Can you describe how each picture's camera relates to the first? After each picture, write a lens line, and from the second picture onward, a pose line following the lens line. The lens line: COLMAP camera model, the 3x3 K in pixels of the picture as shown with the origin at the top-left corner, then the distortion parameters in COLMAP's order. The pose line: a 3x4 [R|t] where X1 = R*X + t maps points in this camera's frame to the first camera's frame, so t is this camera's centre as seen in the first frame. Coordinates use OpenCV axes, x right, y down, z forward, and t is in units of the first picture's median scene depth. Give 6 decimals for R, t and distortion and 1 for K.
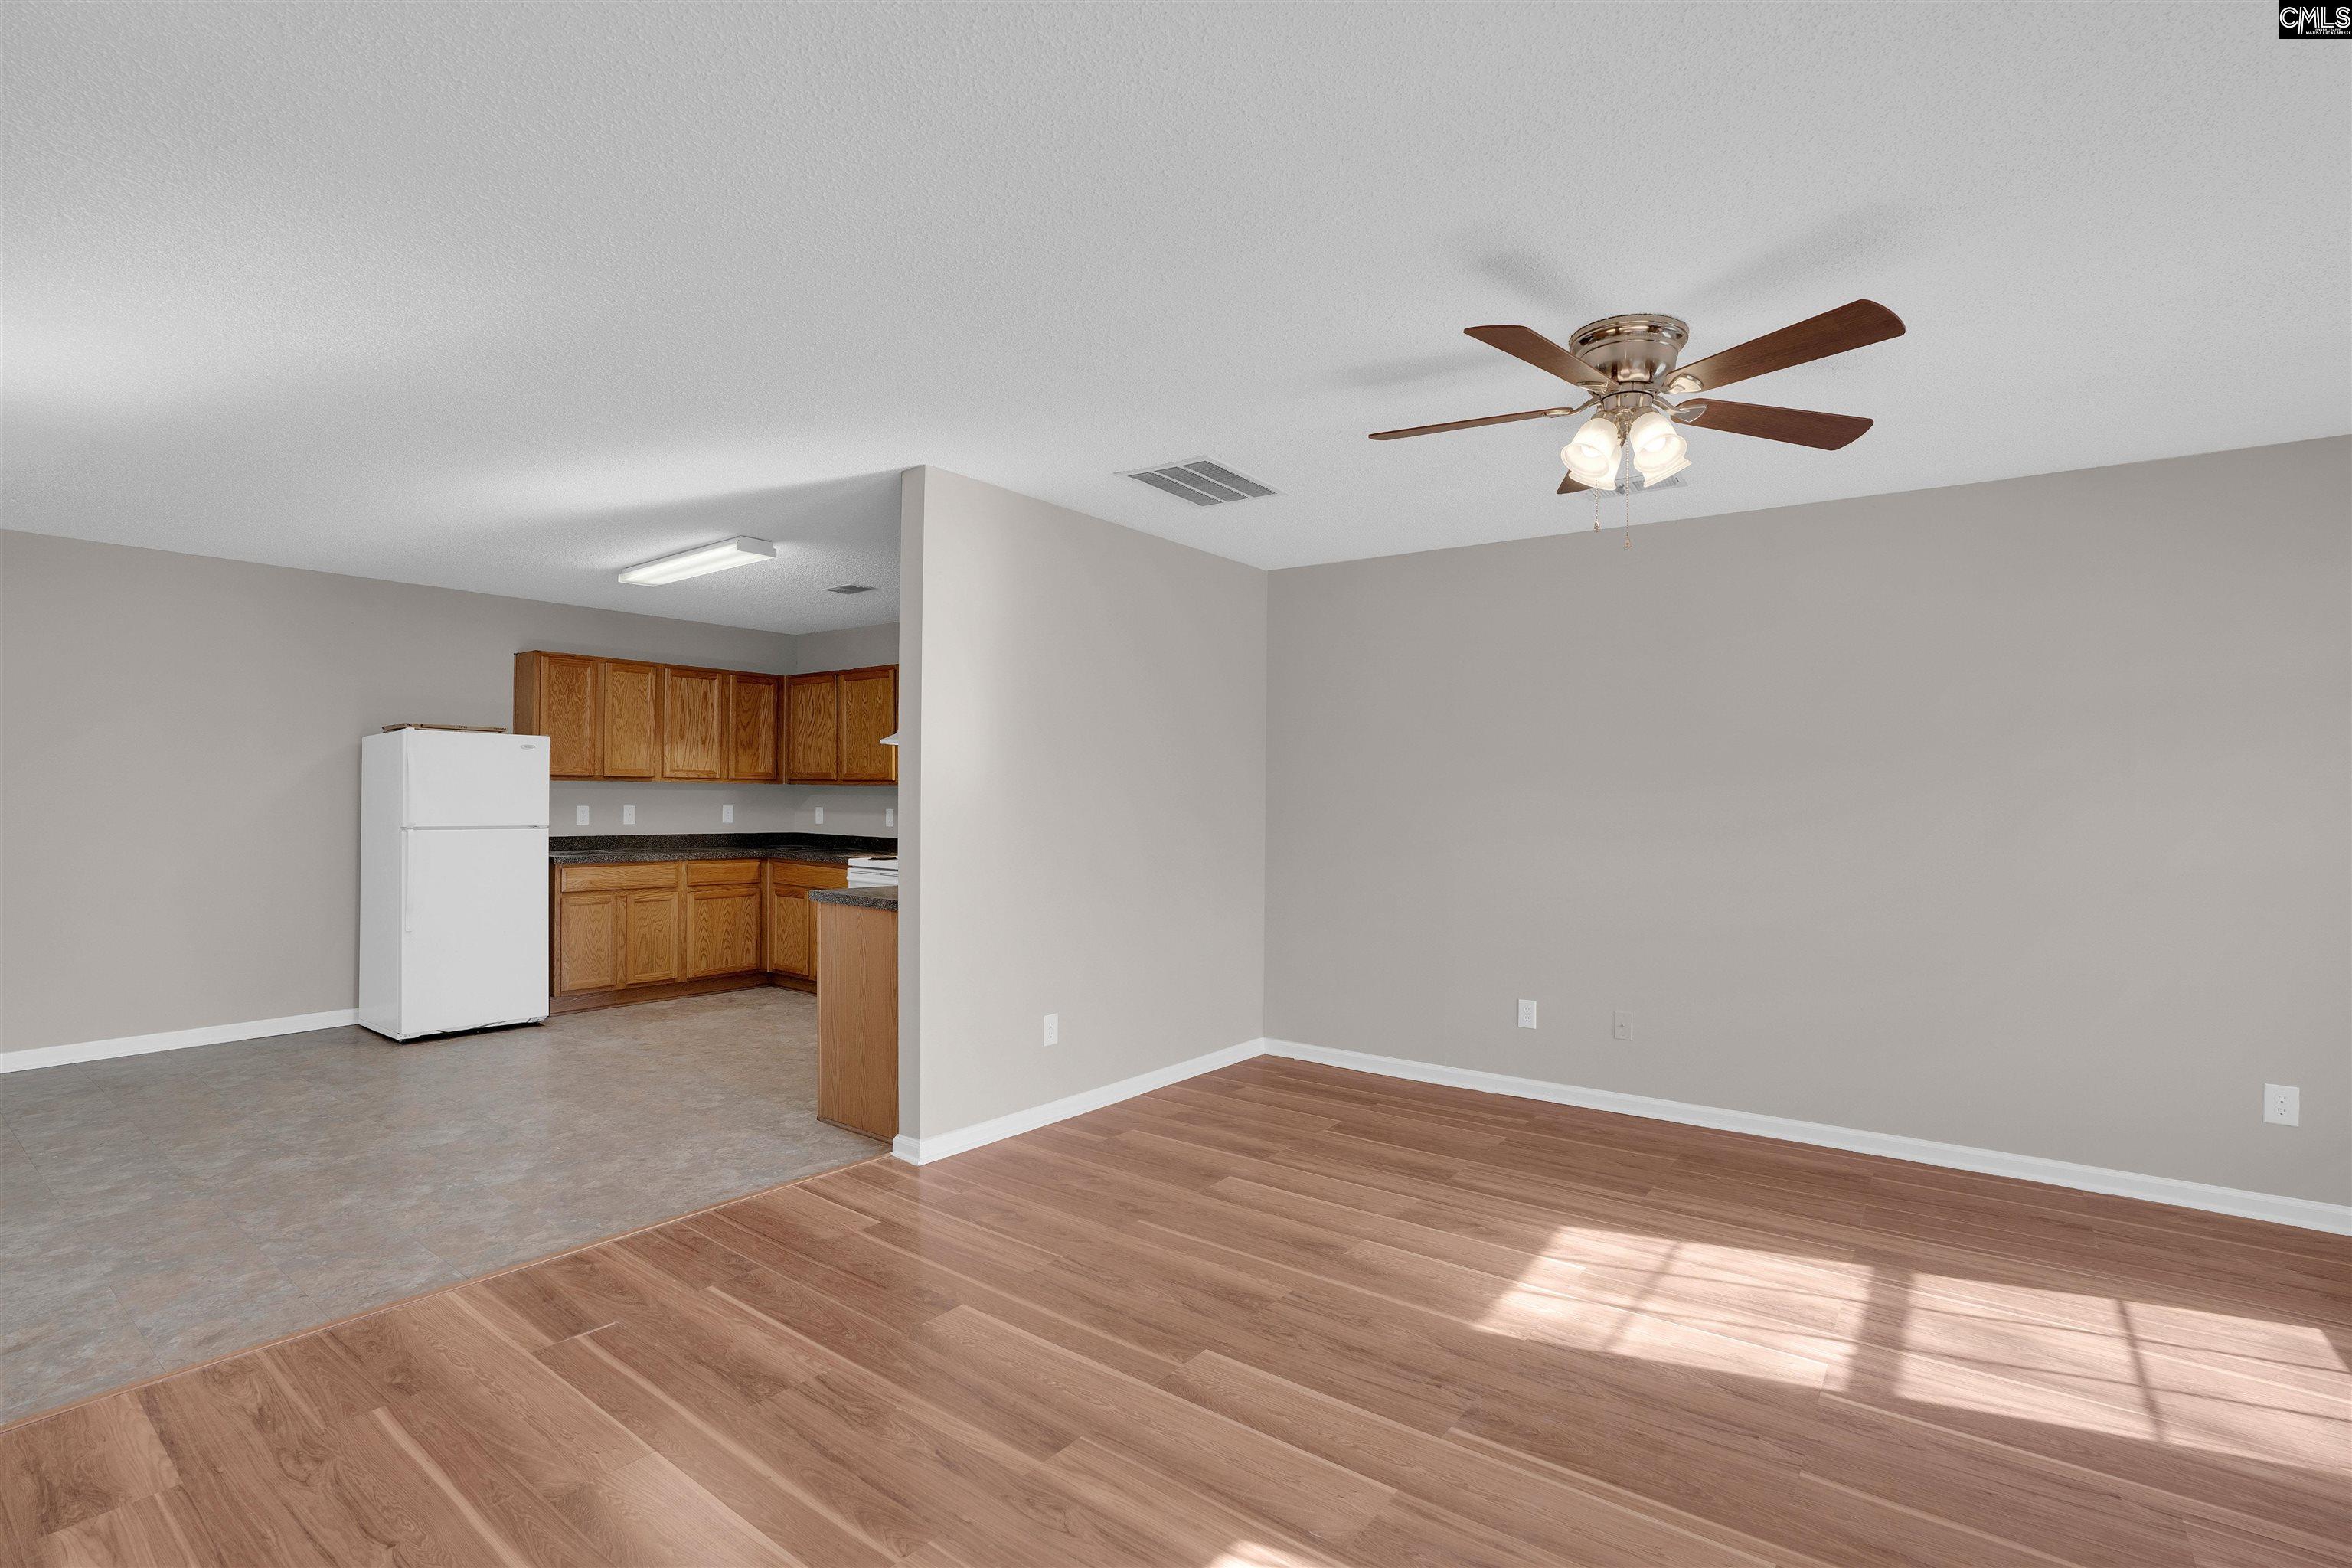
lens RADIAL K [[1092.0, 0, 1185.5], [0, 1092.0, 772.4], [0, 0, 1]] dist [-0.072855, 0.025196]
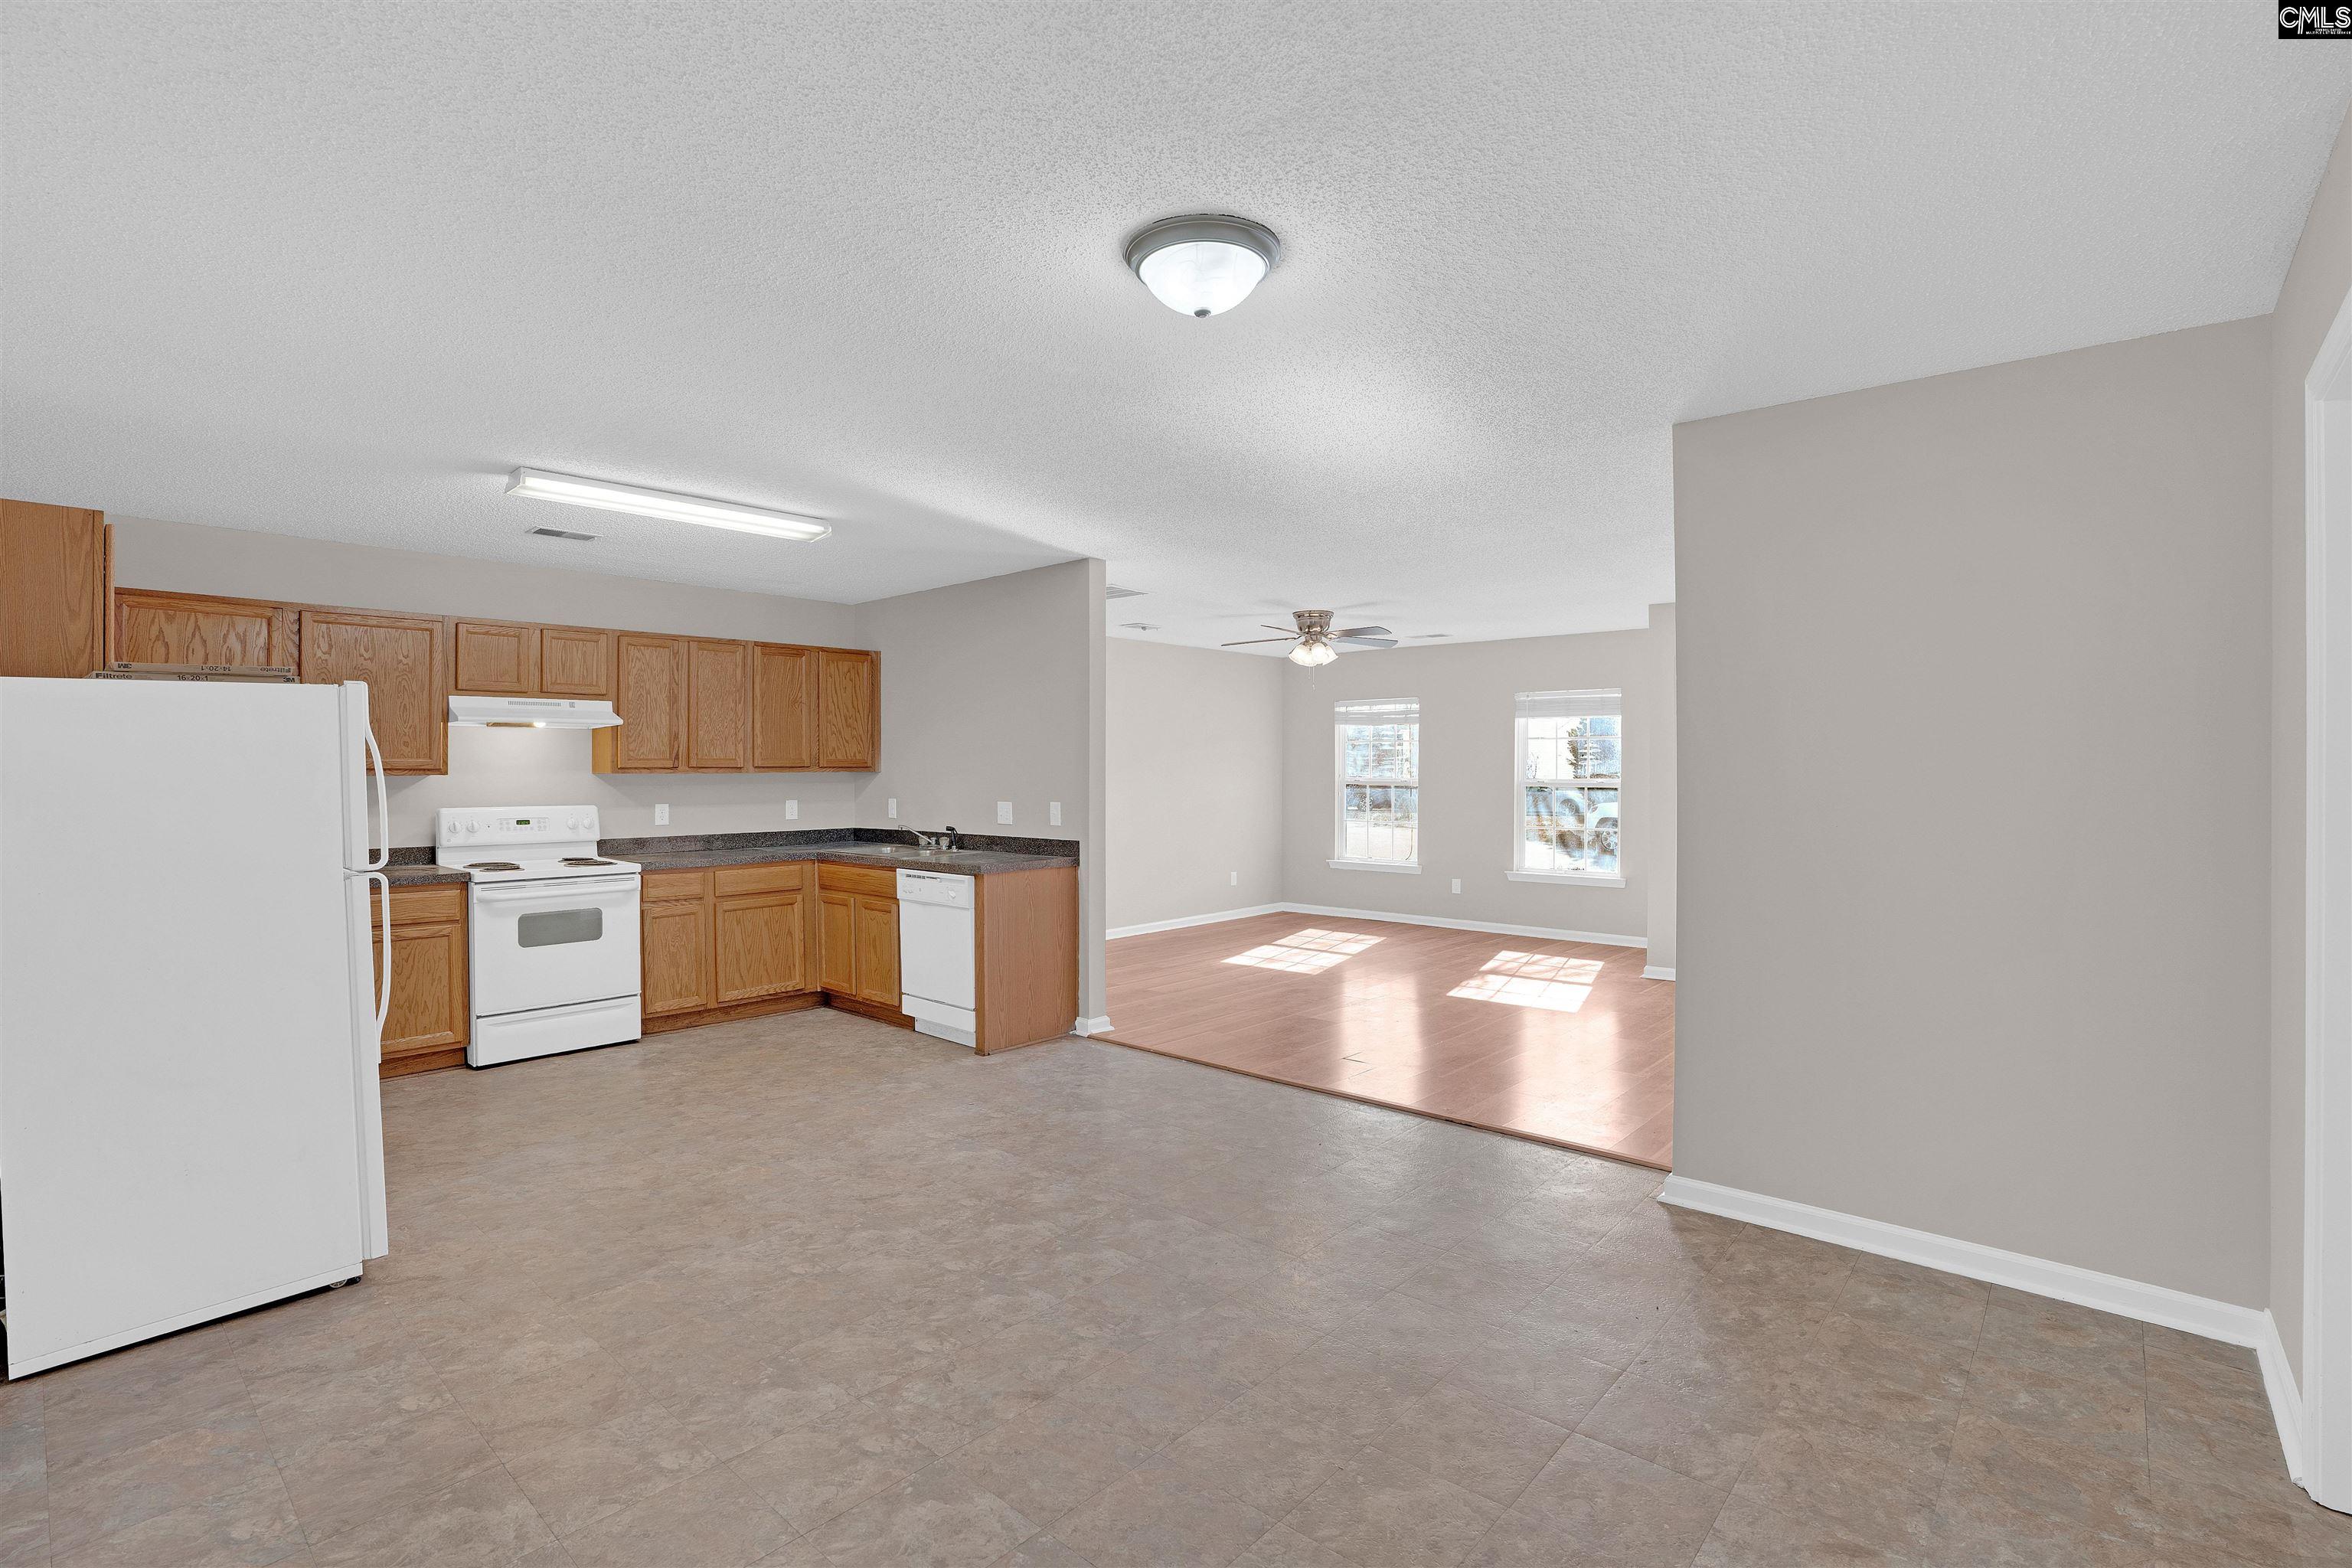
lens RADIAL K [[1092.0, 0, 1185.5], [0, 1092.0, 772.4], [0, 0, 1]] dist [-0.072855, 0.025196]
pose [[0.079971, -0.013183, 0.996710, -1.951278], [-0.017242, 0.999745, 0.014607, -0.020325], [-0.996648, -0.018354, 0.079723, 0.873691]]
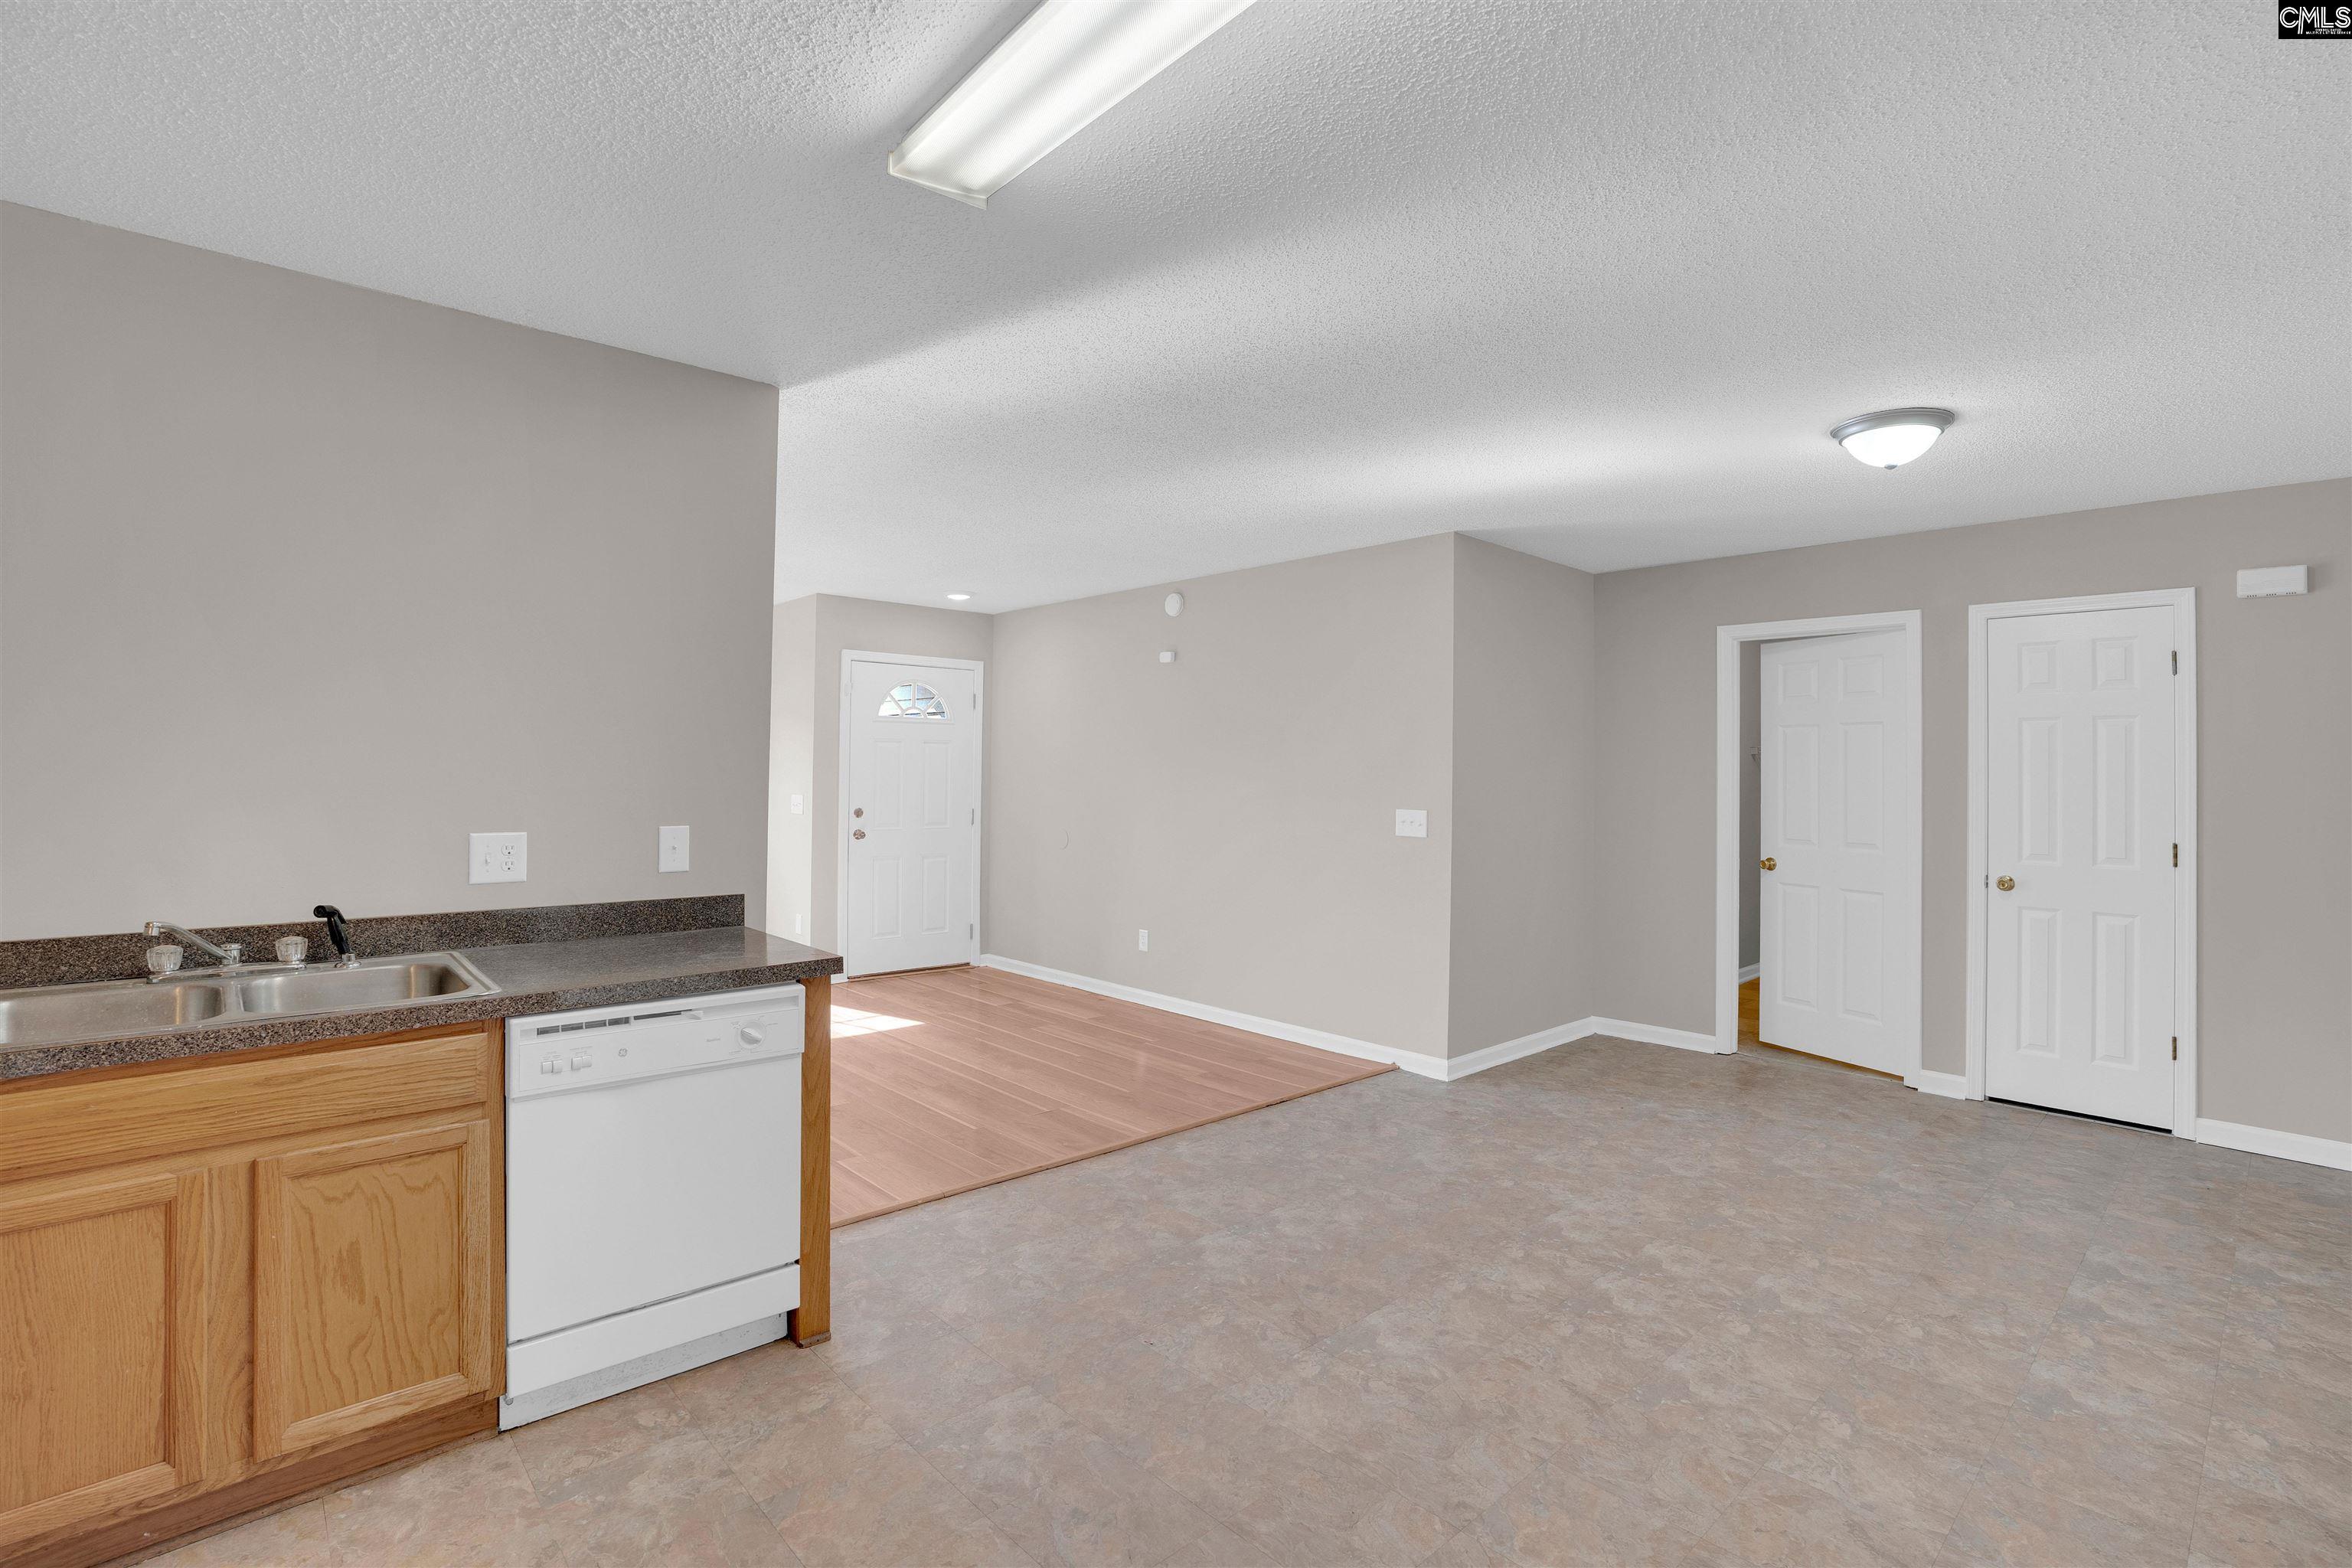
lens RADIAL K [[1085.4, 0, 1179.6], [0, 1085.4, 773.0], [0, 0, 1]] dist [-0.070335, 0.025177]
pose [[-0.982535, -0.021054, 0.184882, -0.810321], [-0.024554, 0.999560, -0.016660, 0.017856], [-0.184450, -0.020908, -0.982619, 1.979209]]
